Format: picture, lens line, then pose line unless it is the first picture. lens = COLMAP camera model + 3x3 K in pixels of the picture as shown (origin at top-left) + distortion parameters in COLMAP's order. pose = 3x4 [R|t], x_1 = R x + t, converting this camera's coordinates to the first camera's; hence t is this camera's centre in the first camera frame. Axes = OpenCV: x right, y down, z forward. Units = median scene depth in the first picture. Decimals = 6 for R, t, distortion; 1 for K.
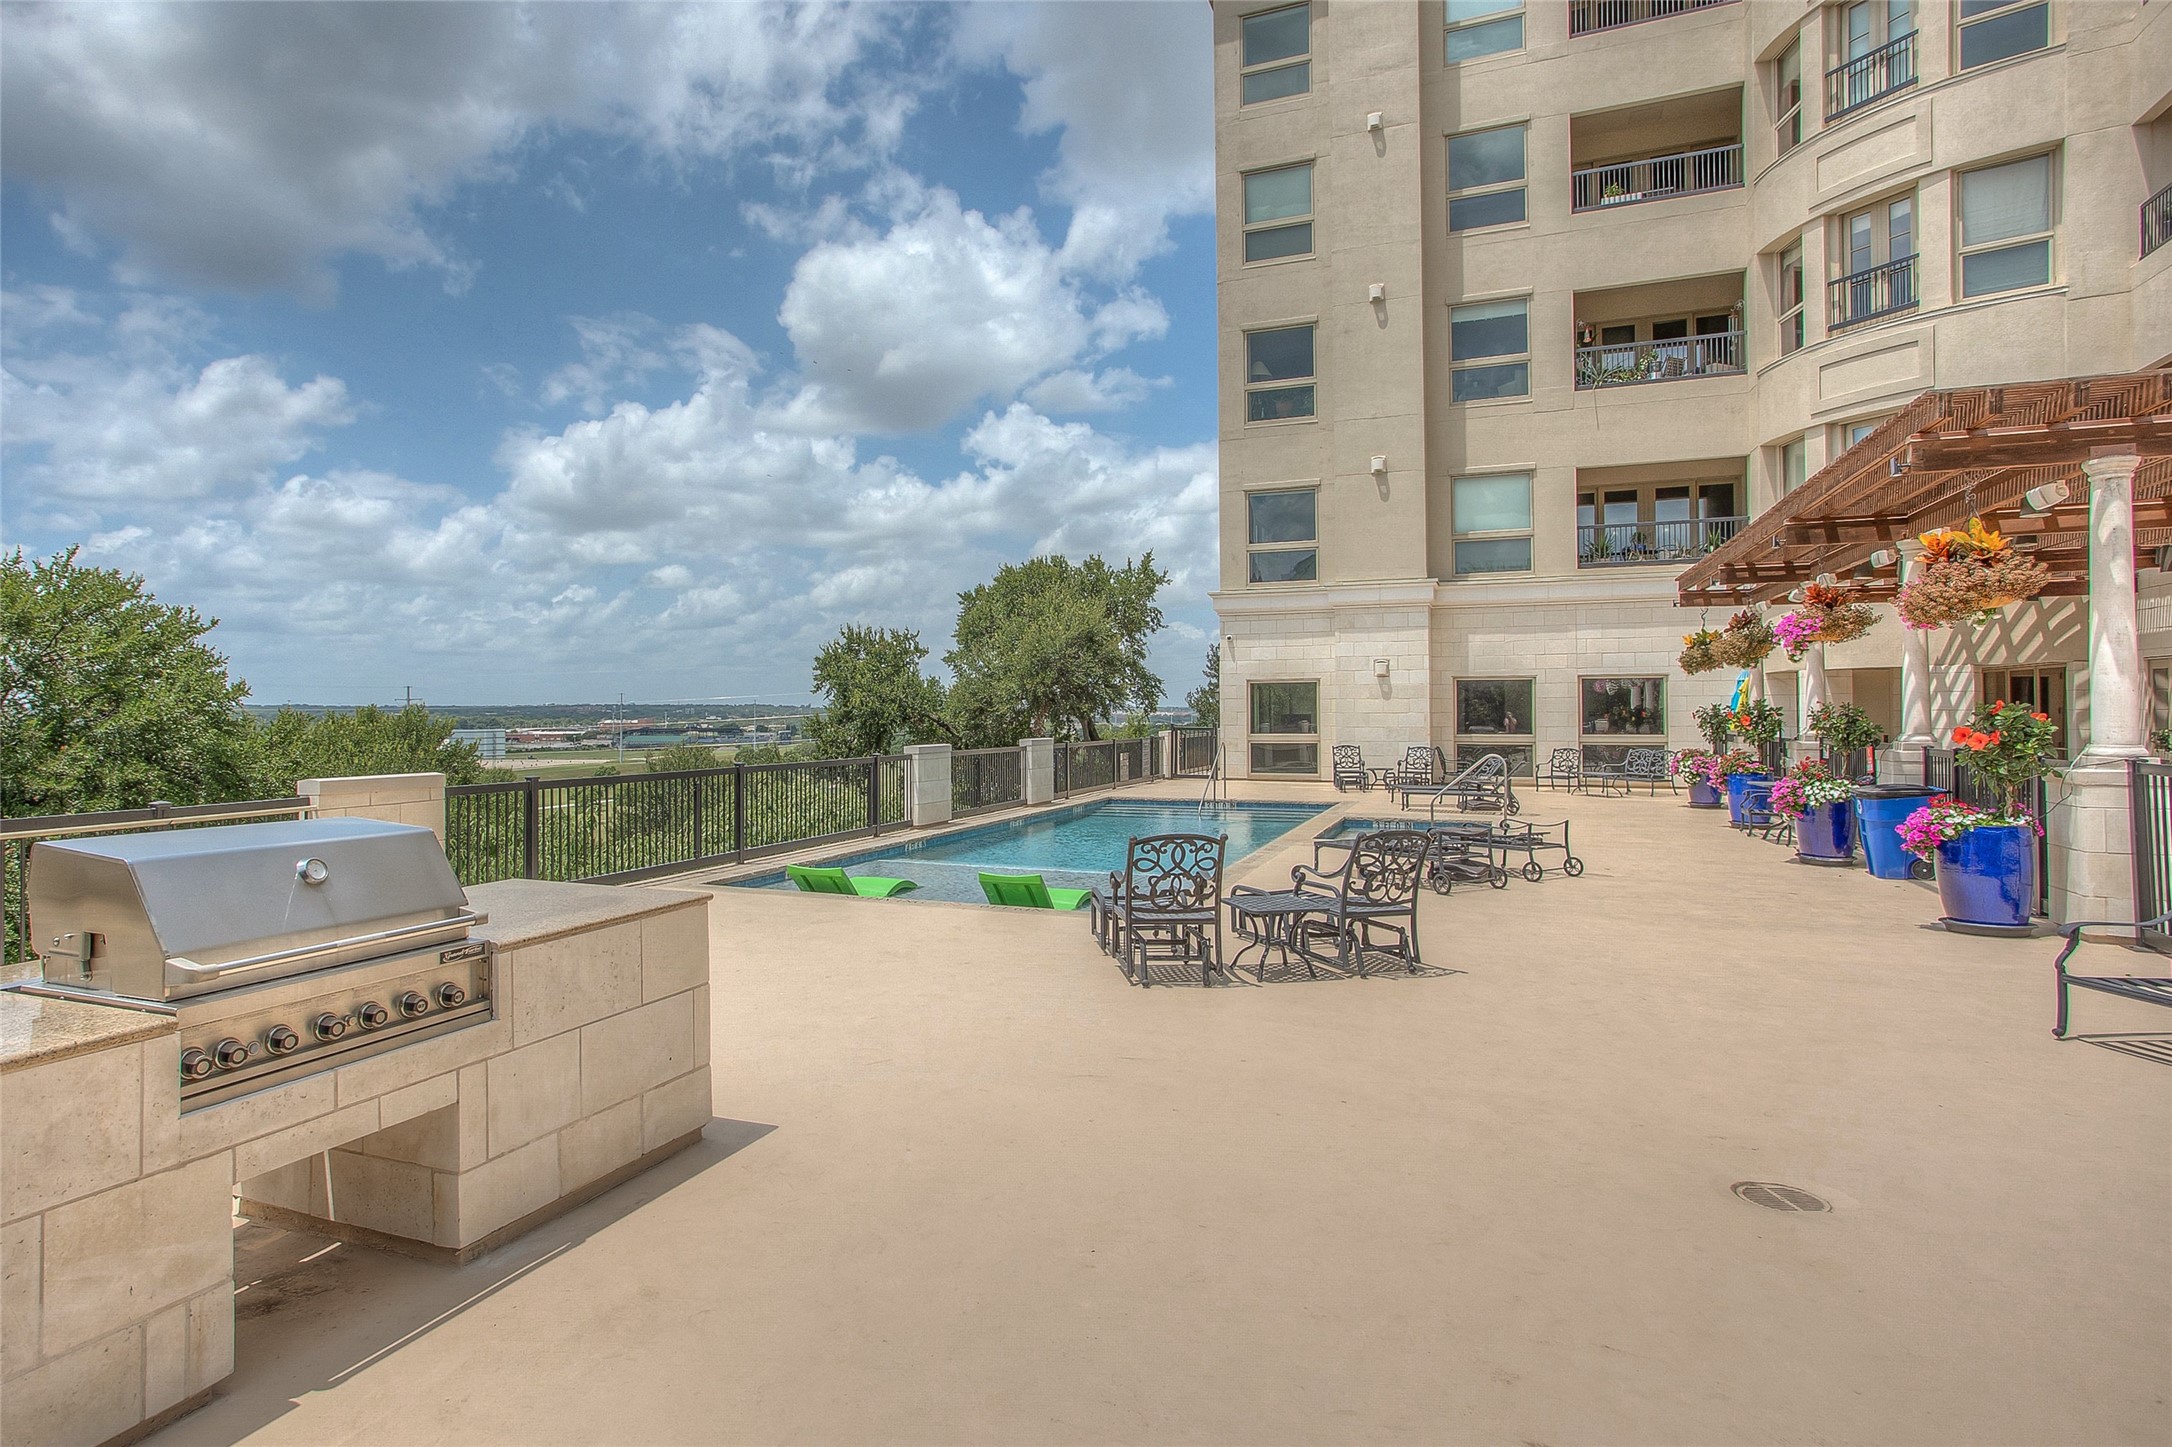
lens RADIAL K [[1218.0, 0, 1086.0], [0, 1218.0, 723.5], [0, 0, 1]] dist [0.000047, 0.035169]
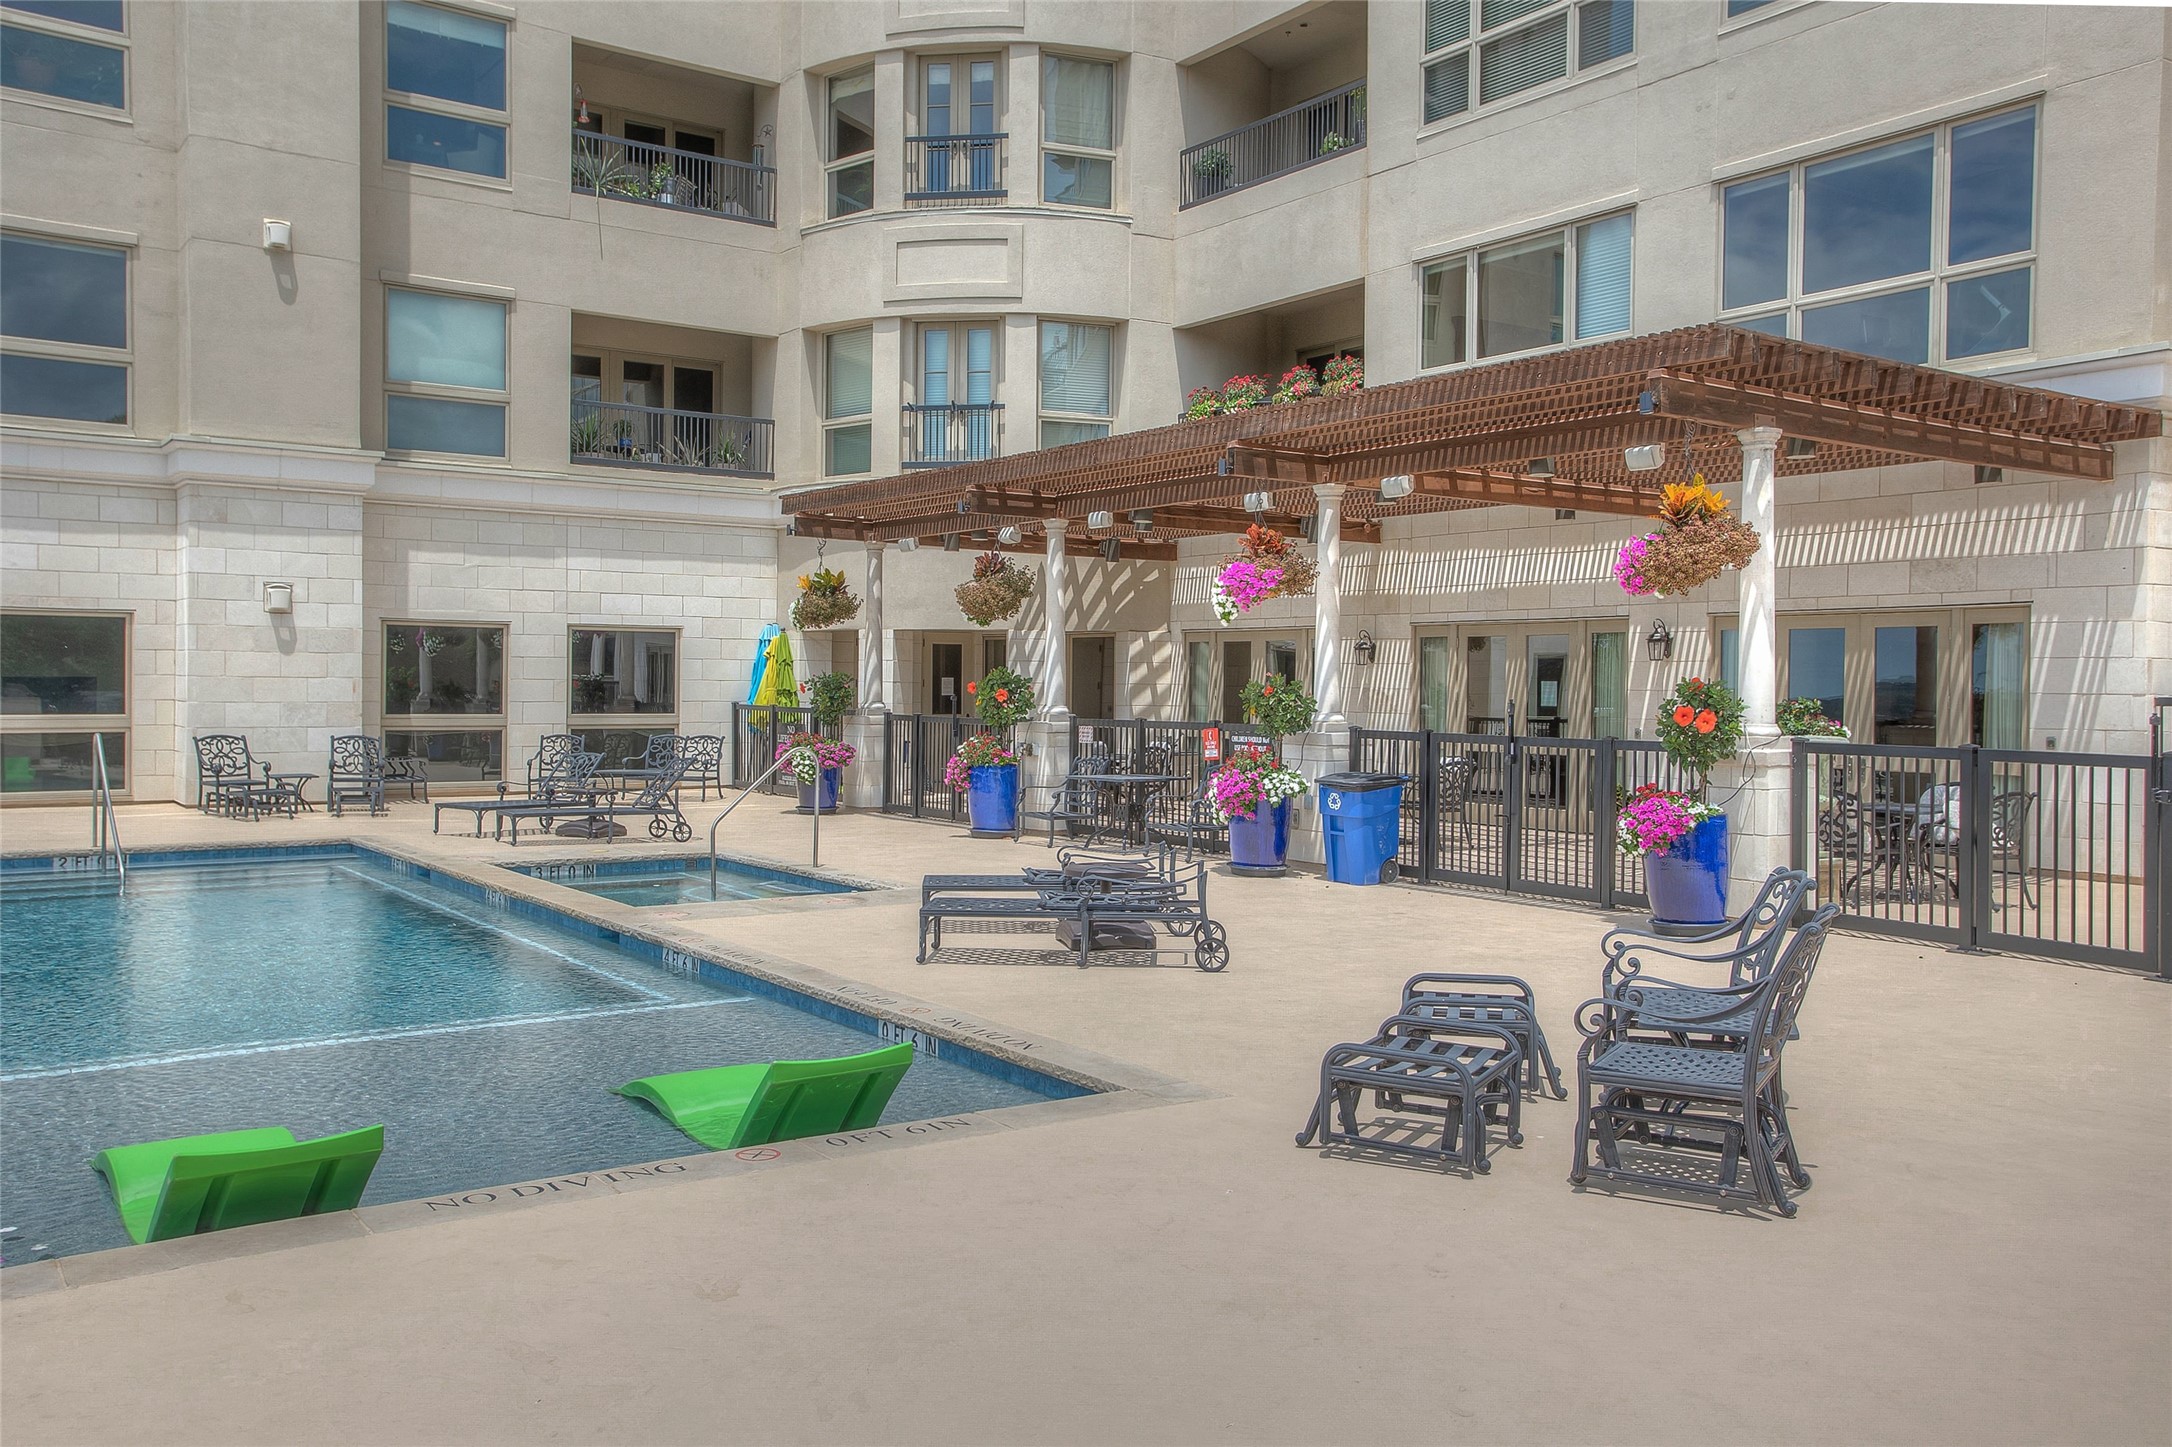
lens RADIAL K [[1701.9, 0, 1086.0], [0, 1701.9, 723.5], [0, 0, 1]] dist [0.048259, 0.006591]
pose [[0.576750, -0.011381, 0.816841, -0.199302], [-0.003312, 0.999862, 0.016270, -0.001318], [-0.816914, -0.012089, 0.576633, 0.232286]]
